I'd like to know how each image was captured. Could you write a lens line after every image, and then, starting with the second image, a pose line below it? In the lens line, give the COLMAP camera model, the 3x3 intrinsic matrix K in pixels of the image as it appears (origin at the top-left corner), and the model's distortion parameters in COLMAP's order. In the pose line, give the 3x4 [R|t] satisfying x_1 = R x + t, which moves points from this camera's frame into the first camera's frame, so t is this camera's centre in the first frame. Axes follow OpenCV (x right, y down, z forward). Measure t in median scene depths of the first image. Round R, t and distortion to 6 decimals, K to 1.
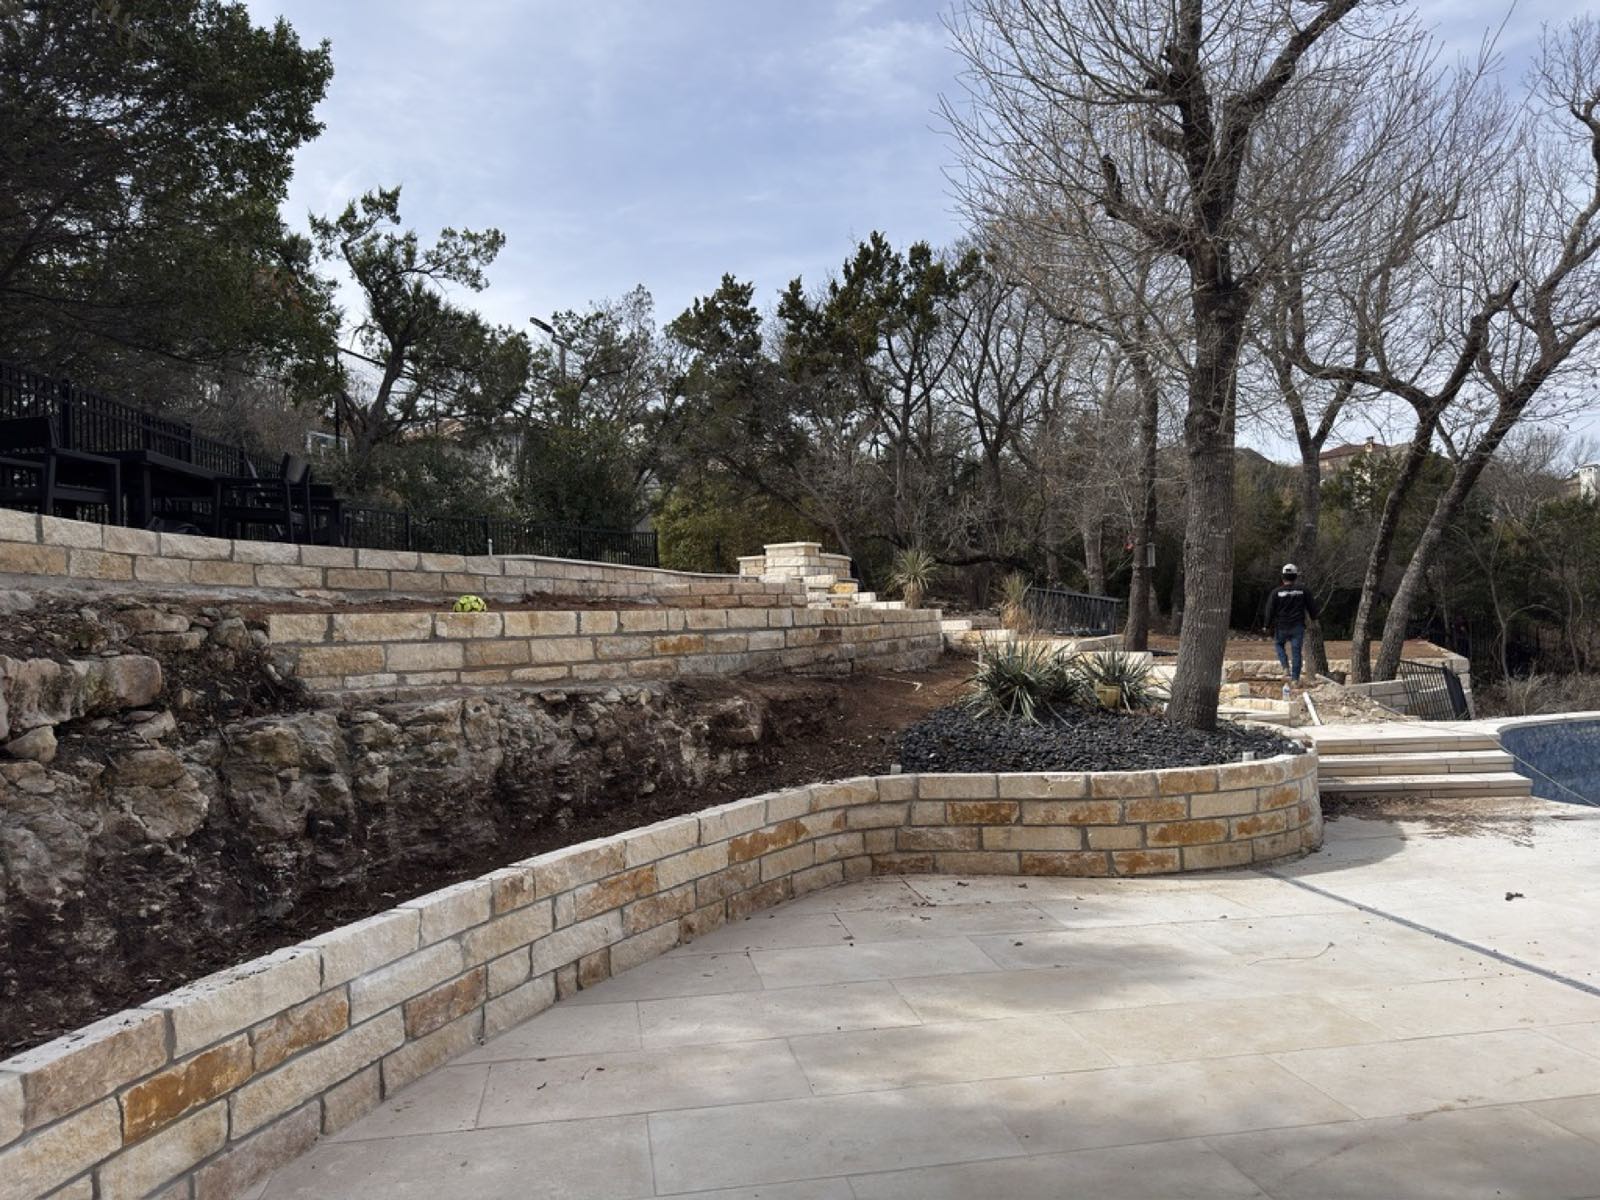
lens RADIAL K [[1133.5, 0, 801.1], [0, 1133.5, 605.1], [0, 0, 1]] dist [0.045221, -0.010928]
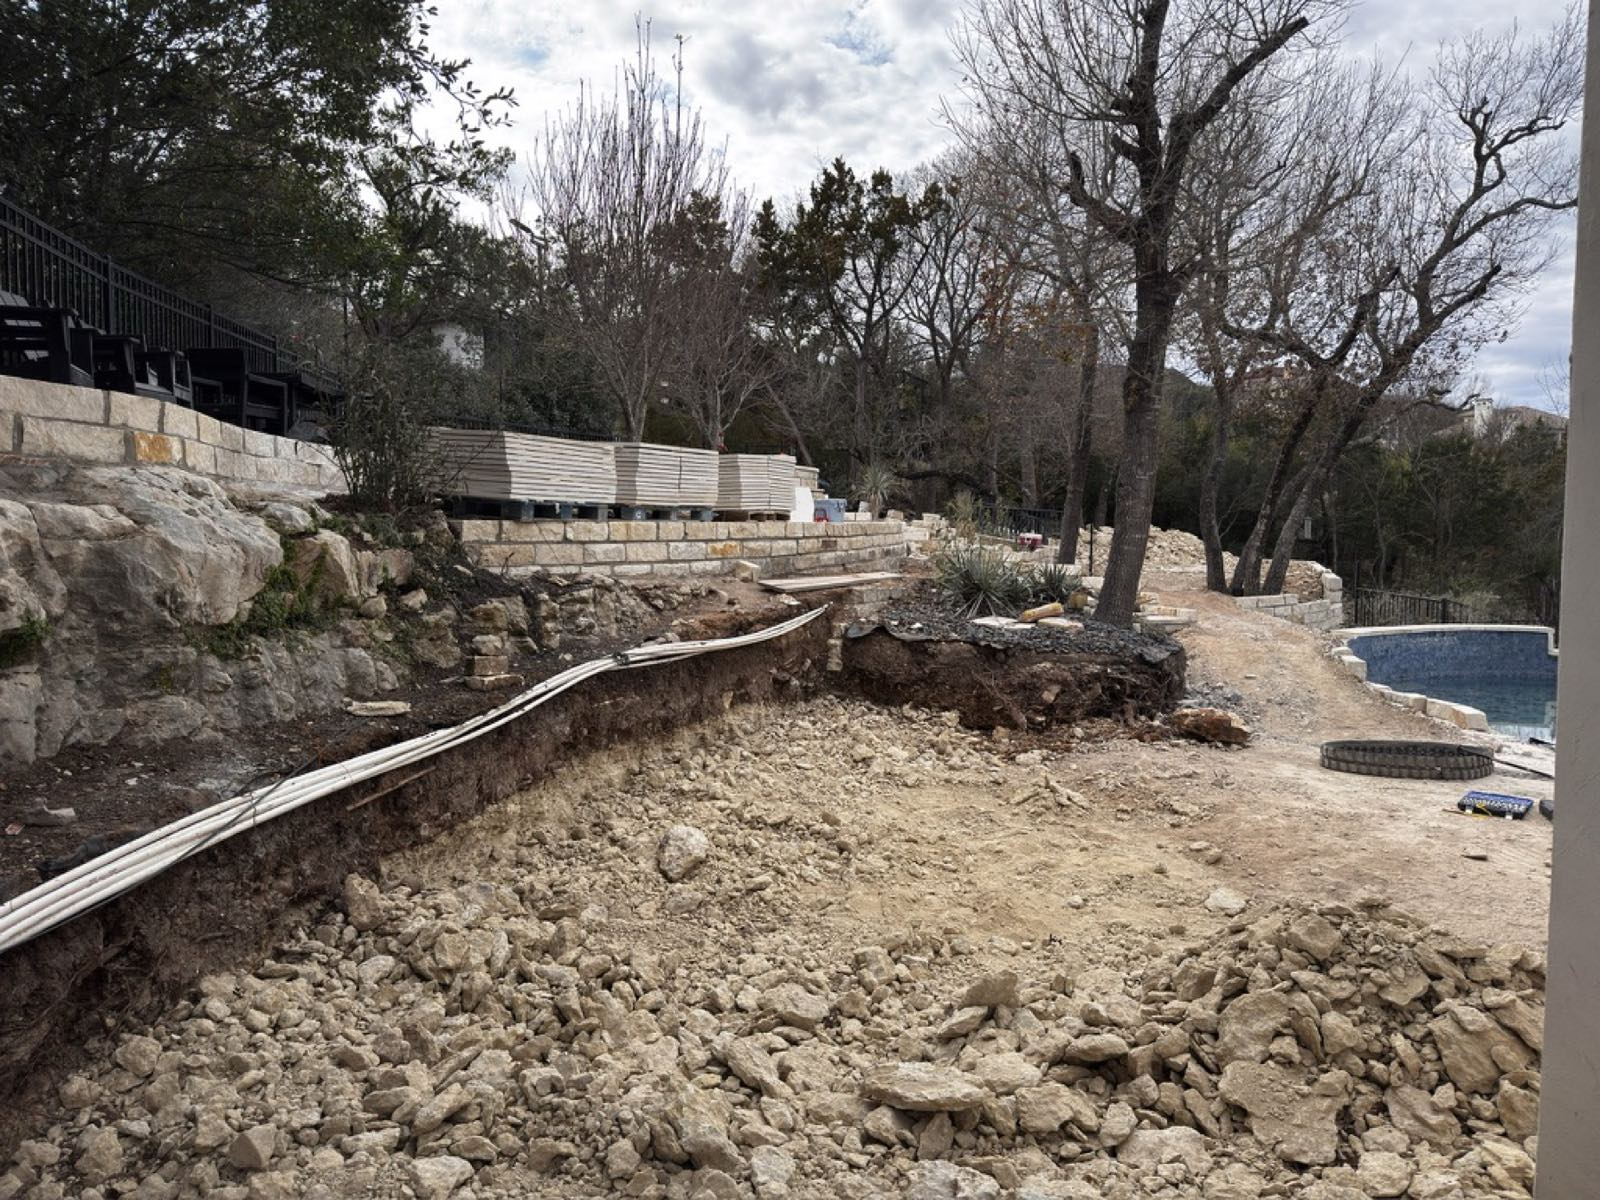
lens RADIAL K [[1133.5, 0, 799.8], [0, 1133.5, 592.0], [0, 0, 1]] dist [0.045221, -0.010928]
pose [[0.996915, 0.036750, 0.069348, -0.052734], [-0.042272, 0.995904, 0.079921, -0.010922], [-0.066126, -0.082606, 0.994386, -0.130679]]
